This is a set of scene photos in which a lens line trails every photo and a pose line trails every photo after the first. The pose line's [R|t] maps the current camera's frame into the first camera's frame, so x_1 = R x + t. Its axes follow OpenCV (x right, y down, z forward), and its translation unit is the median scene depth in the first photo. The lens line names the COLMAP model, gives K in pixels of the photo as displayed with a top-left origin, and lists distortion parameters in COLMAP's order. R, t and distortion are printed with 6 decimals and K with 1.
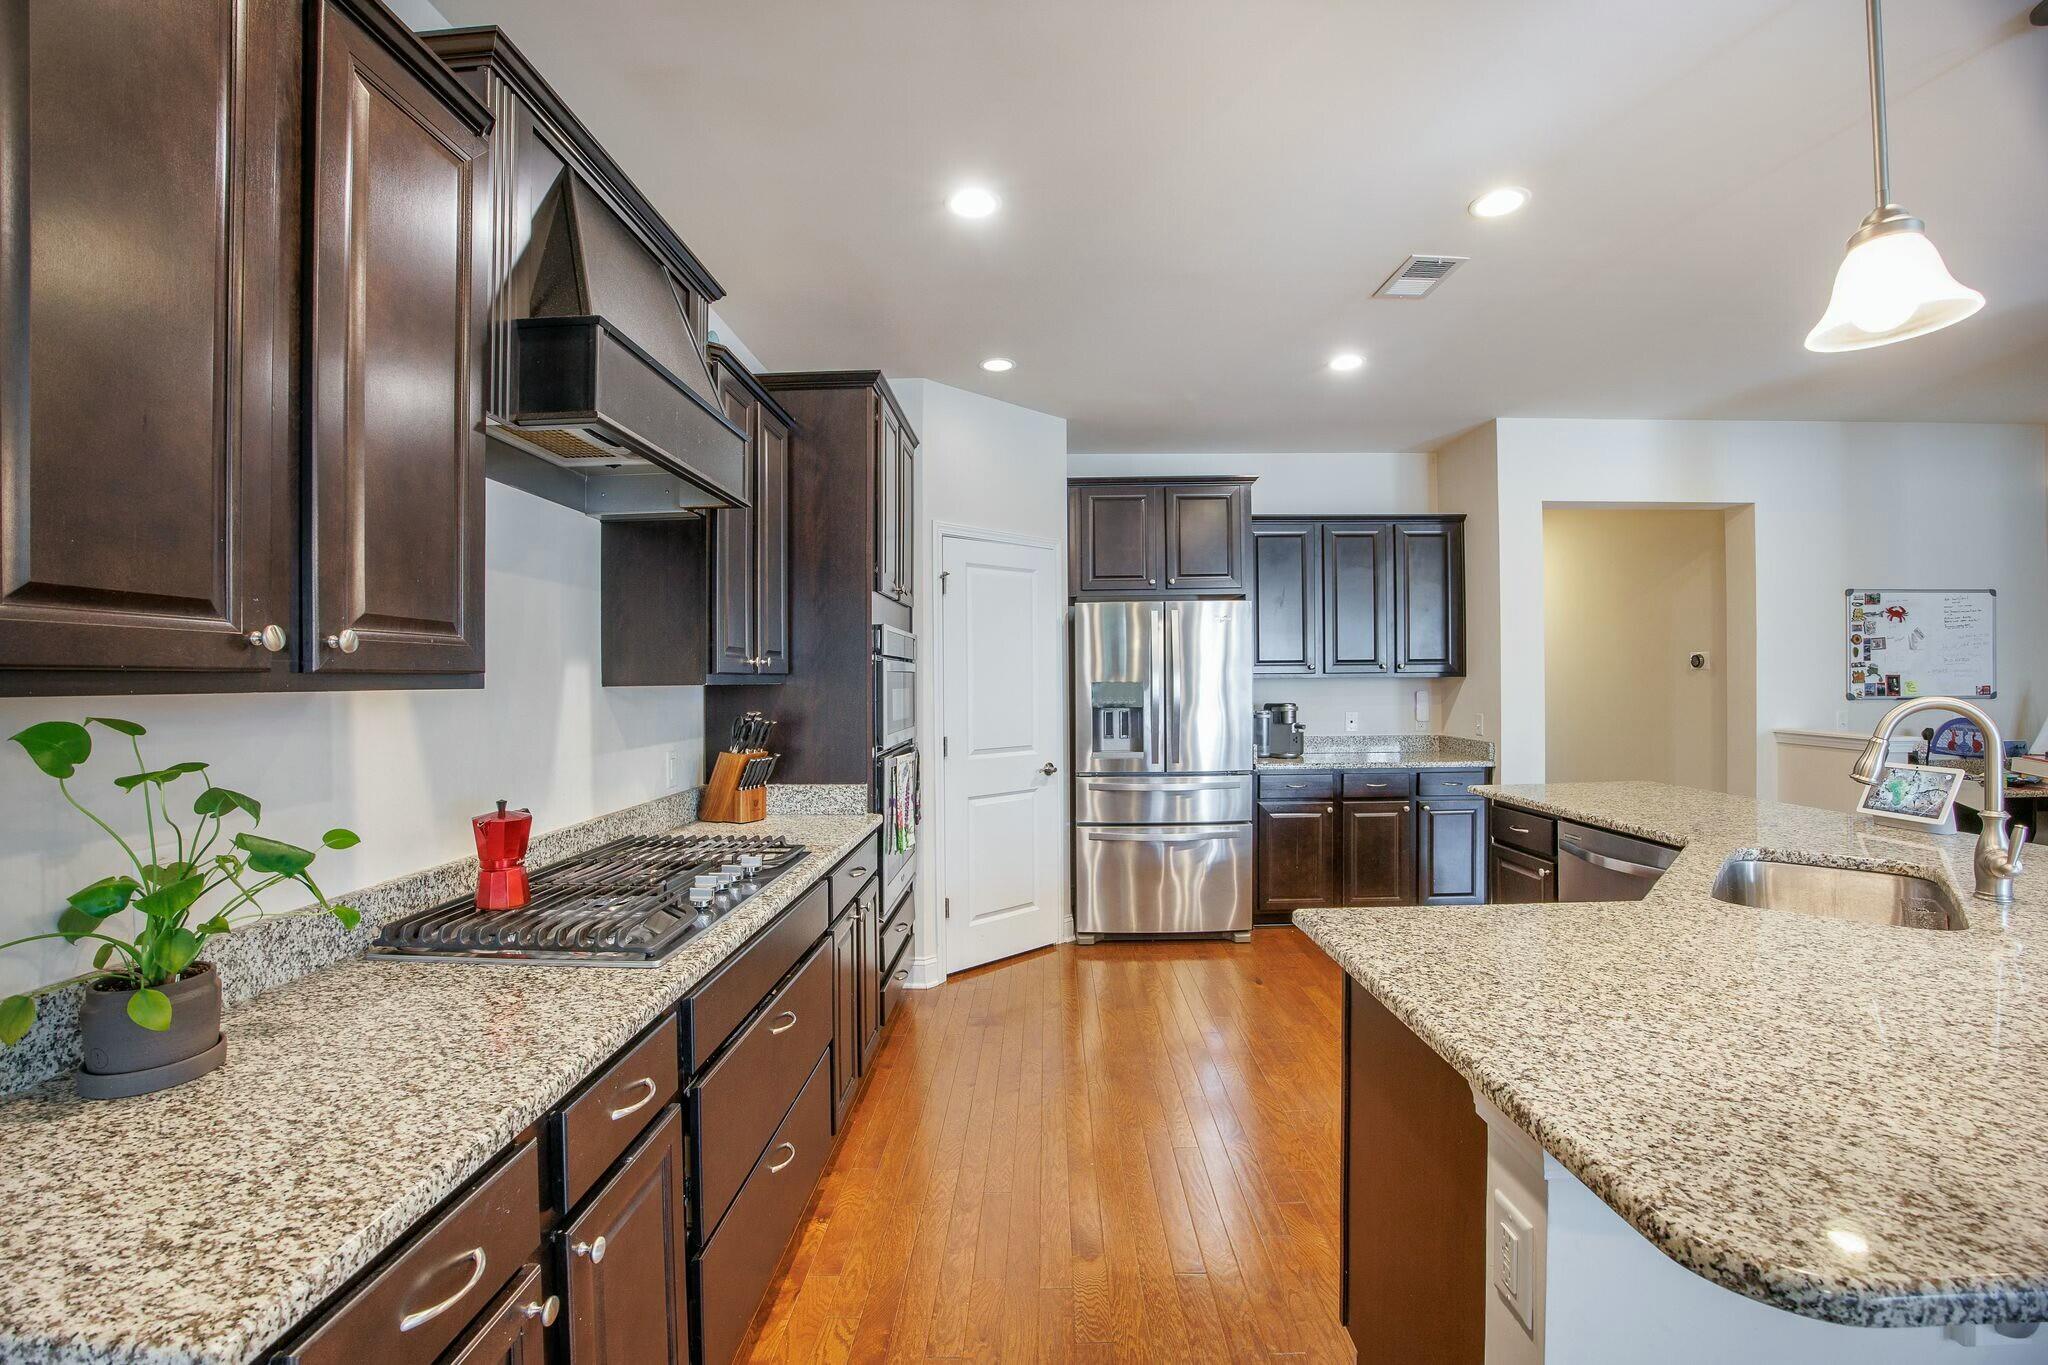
lens RADIAL K [[841.3, 0, 1021.8], [0, 841.3, 681.2], [0, 0, 1]] dist [-0.045267, 0.002492]
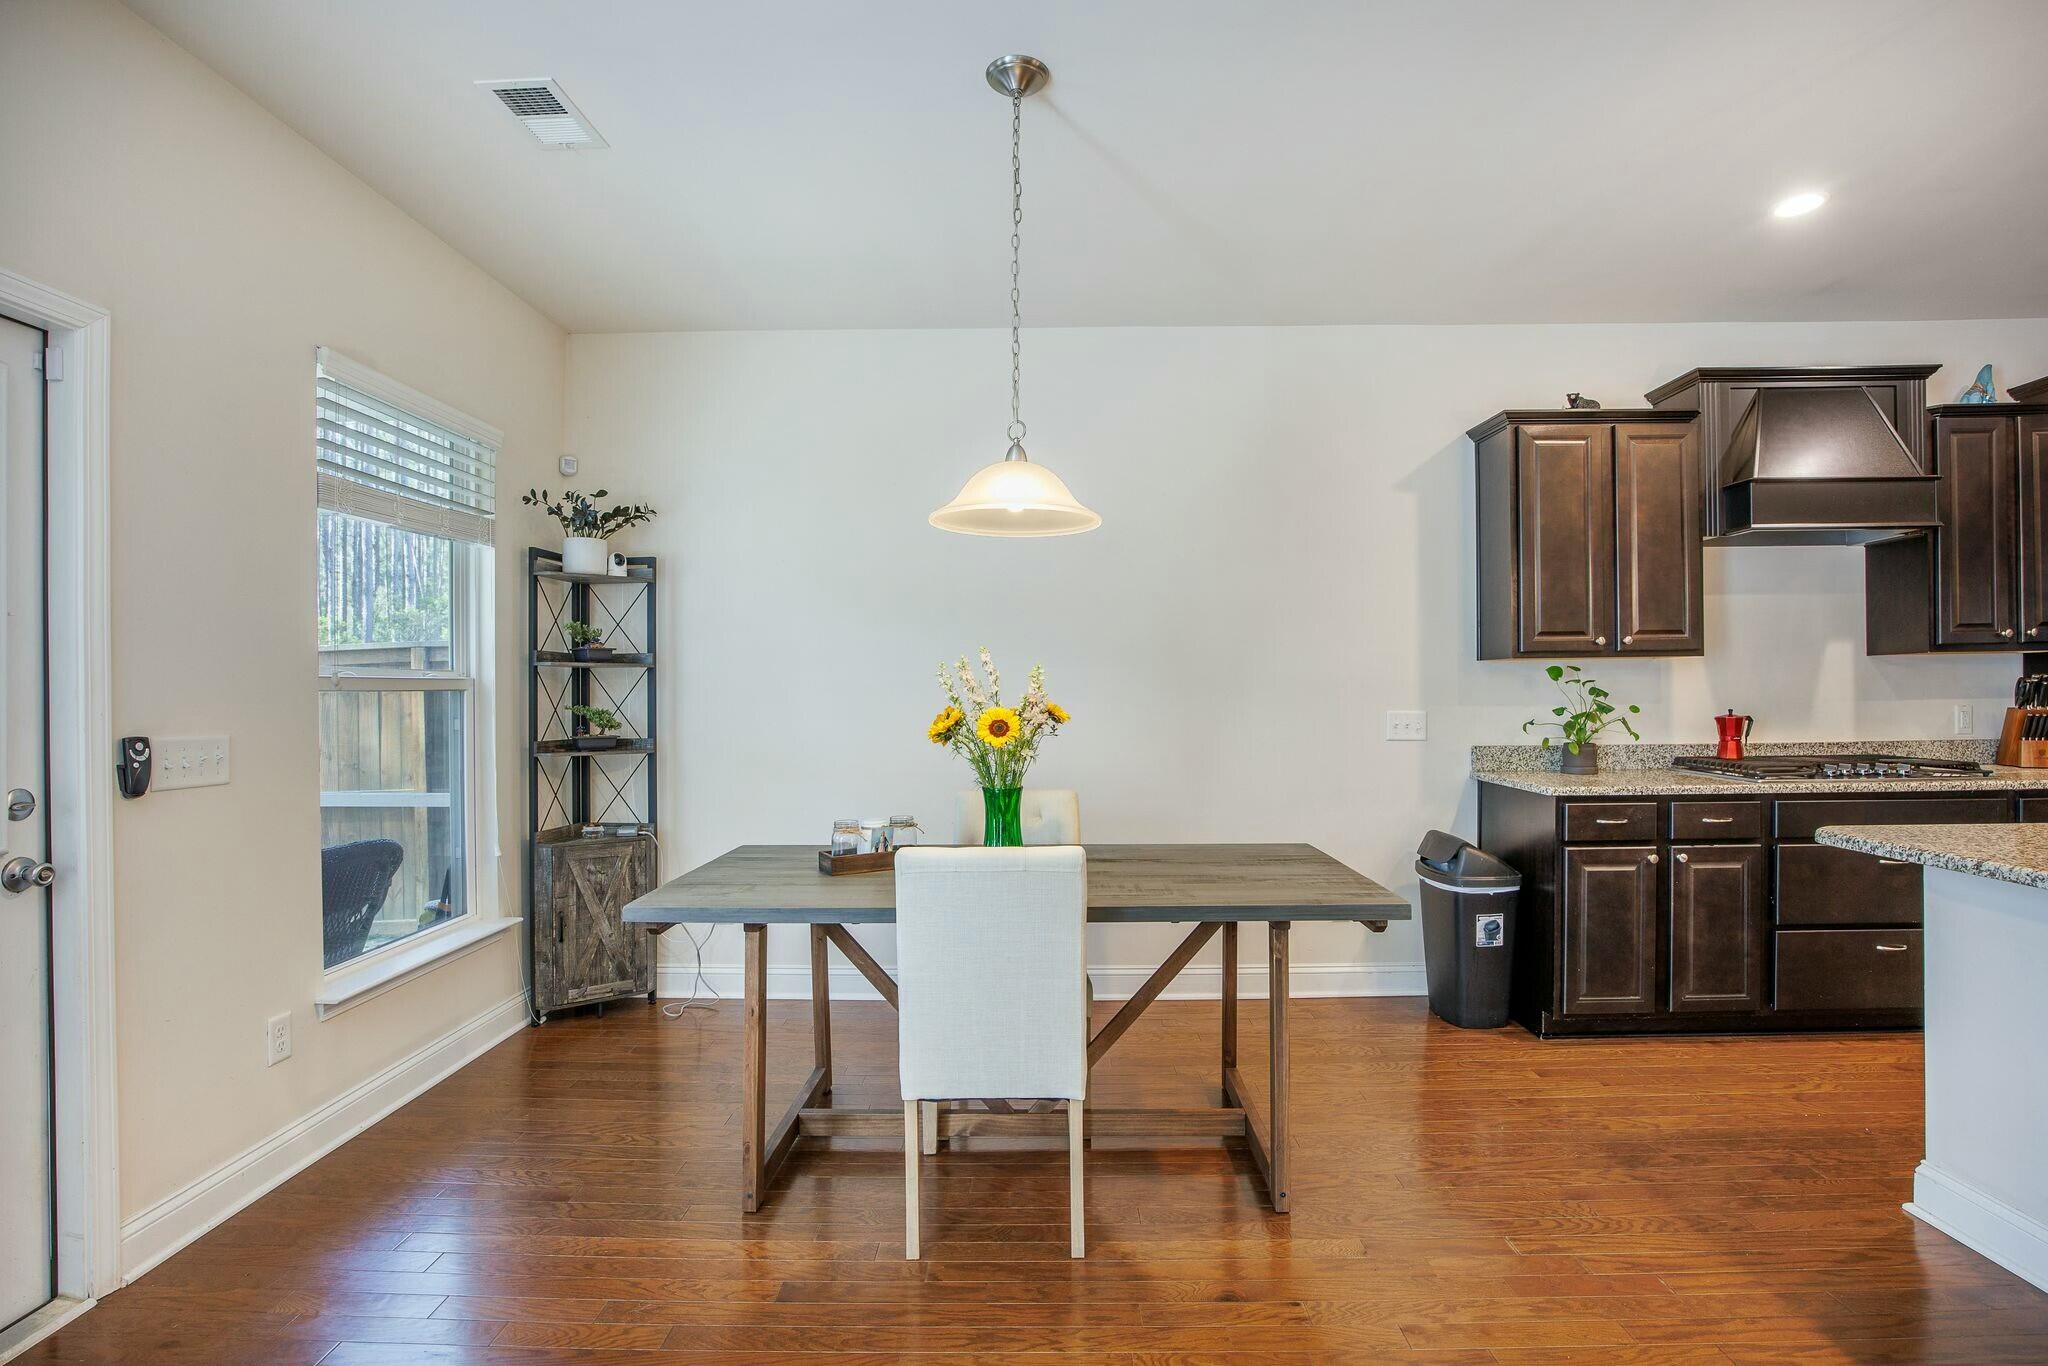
lens RADIAL K [[1010.0, 0, 1038.4], [0, 1010.0, 663.8], [0, 0, 1]] dist [-0.039188, 0.000318]
pose [[0.010849, -0.004586, -0.999931, 1.762438], [0.002730, 0.999986, -0.004556, 0.029635], [0.999937, -0.002680, 0.010861, -0.752823]]
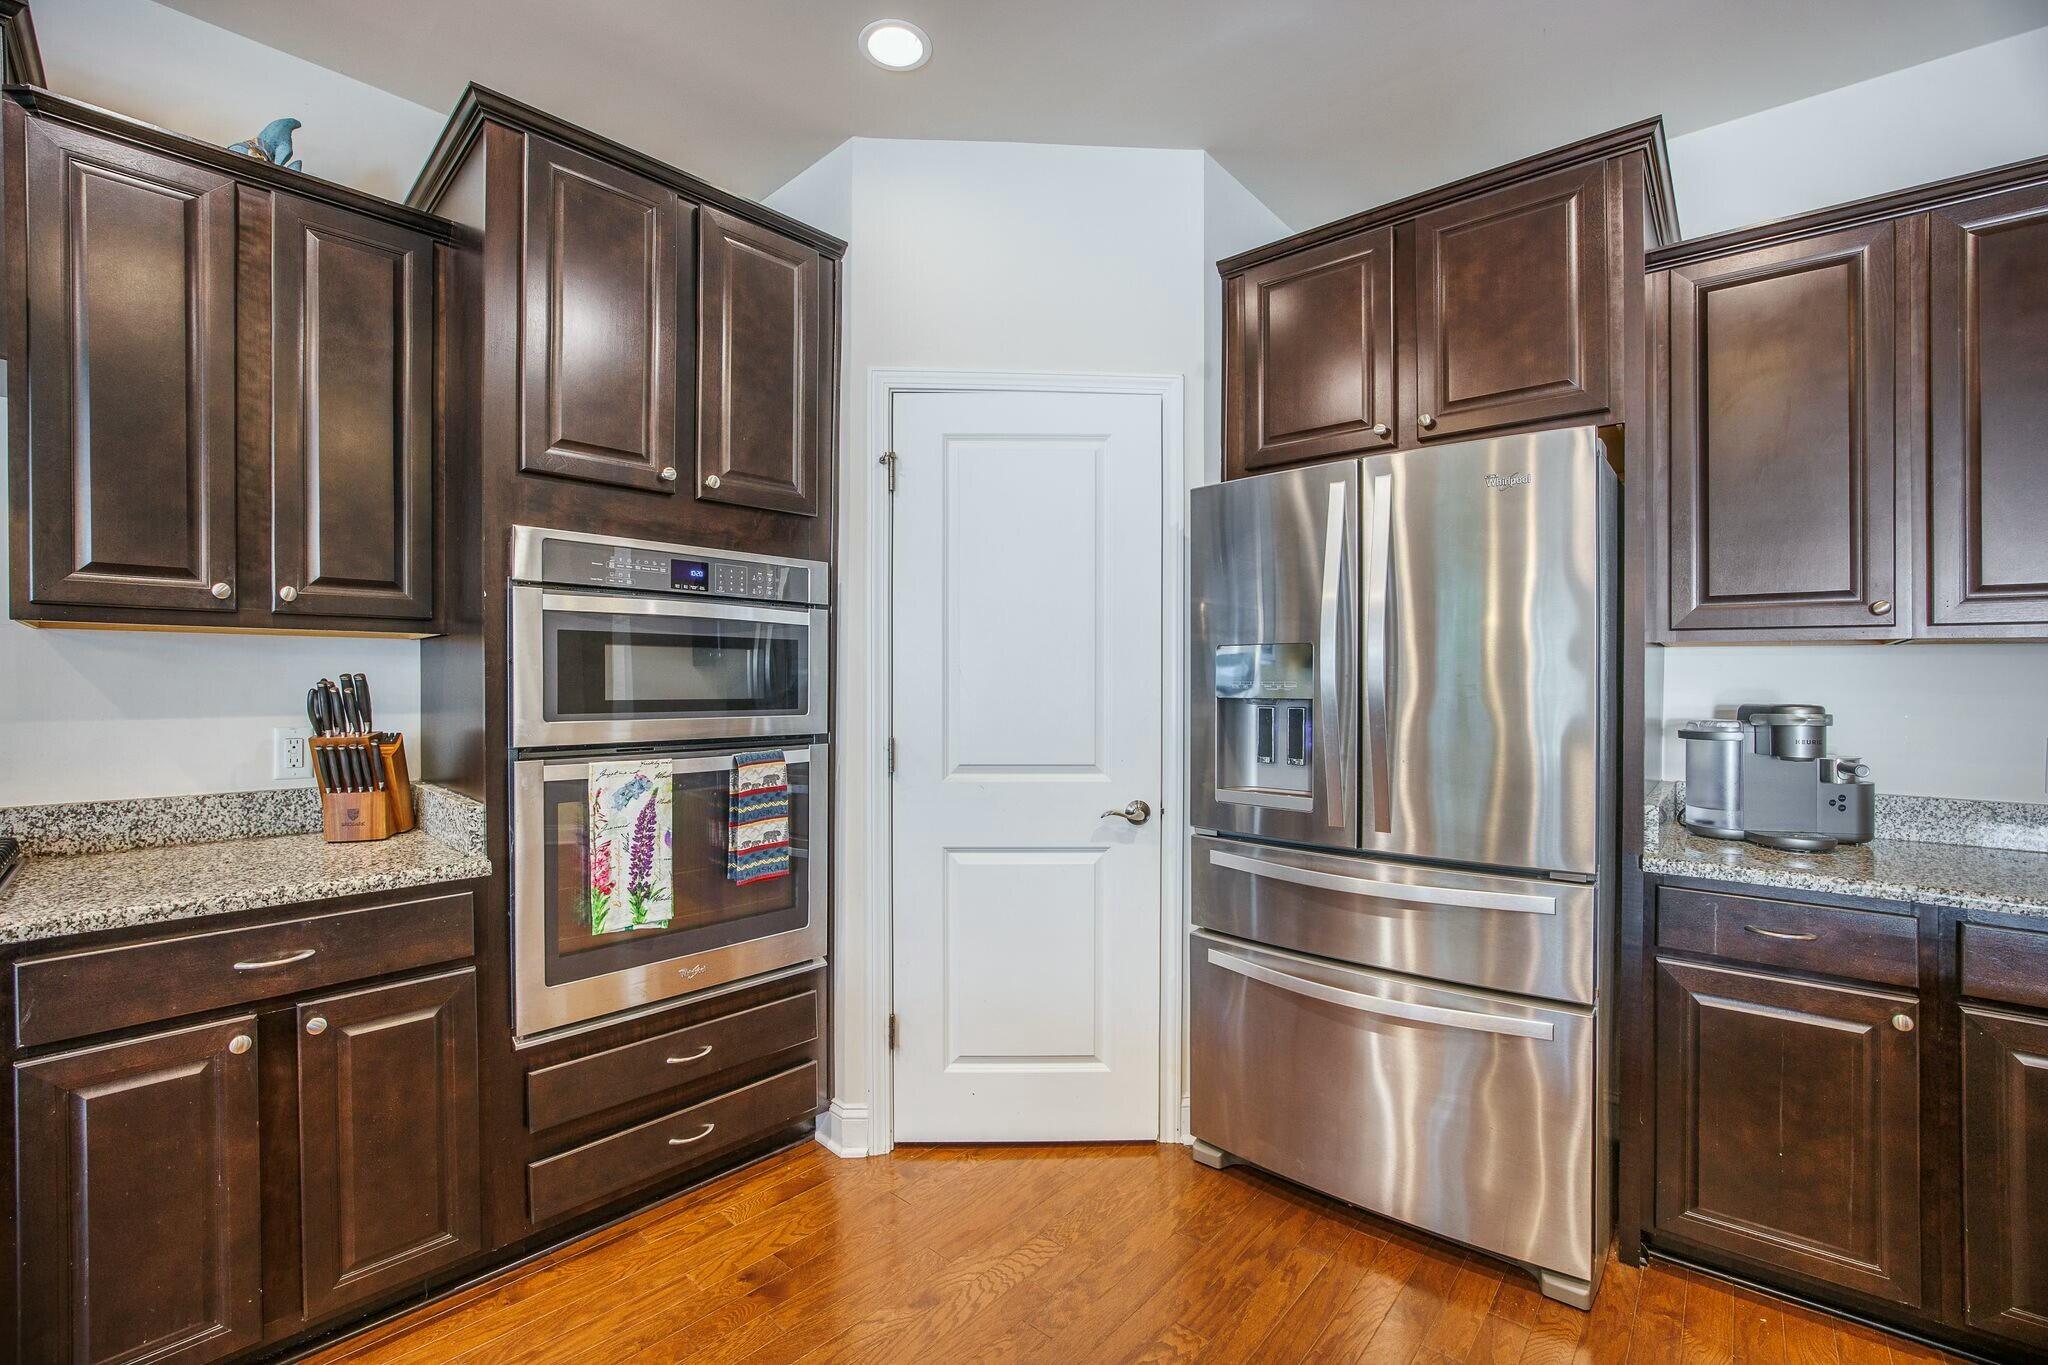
lens RADIAL K [[841.3, 0, 1049.0], [0, 841.3, 679.8], [0, 0, 1]] dist [-0.045267, 0.002492]
pose [[0.756989, 0.013199, -0.653294, 0.857854], [-0.013345, 0.999900, 0.004738, 0.051037], [0.653291, 0.005132, 0.757089, 1.463135]]
